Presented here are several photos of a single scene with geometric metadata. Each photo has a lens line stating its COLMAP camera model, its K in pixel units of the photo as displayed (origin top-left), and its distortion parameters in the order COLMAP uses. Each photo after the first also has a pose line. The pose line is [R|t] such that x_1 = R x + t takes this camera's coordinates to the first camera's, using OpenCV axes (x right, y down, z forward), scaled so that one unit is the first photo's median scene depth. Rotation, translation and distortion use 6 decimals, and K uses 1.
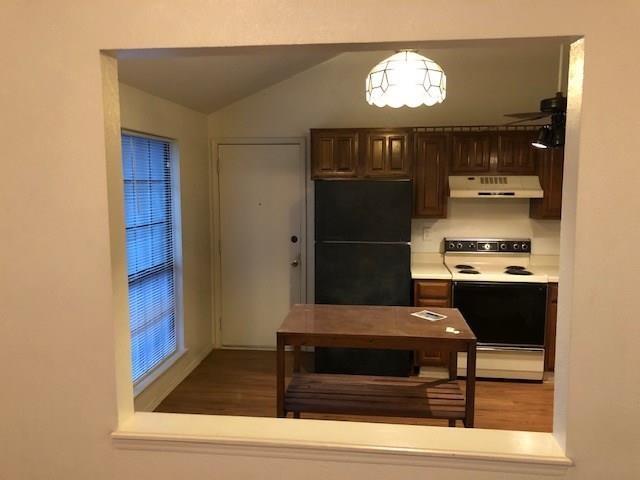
lens RADIAL K [[537.6, 0, 319.6], [0, 537.6, 236.9], [0, 0, 1]] dist [0.206397, -0.277296]
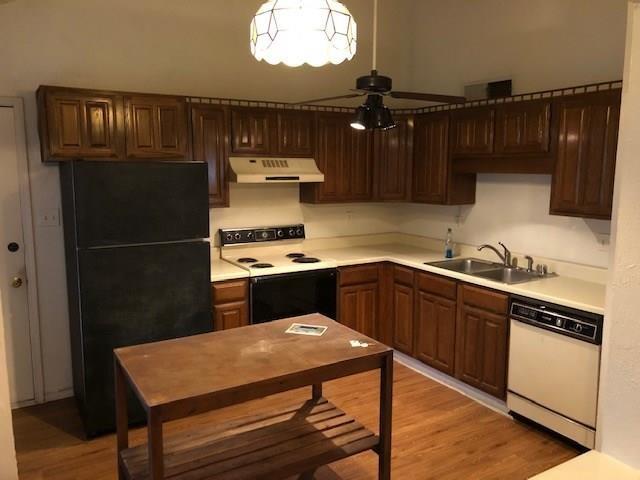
lens RADIAL K [[537.6, 0, 319.6], [0, 537.6, 236.9], [0, 0, 1]] dist [0.206397, -0.277296]
pose [[0.802600, -0.083320, 0.590670, -0.169748], [0.064080, 0.996510, 0.053497, -0.023973], [-0.593066, -0.005087, 0.805138, 0.226337]]
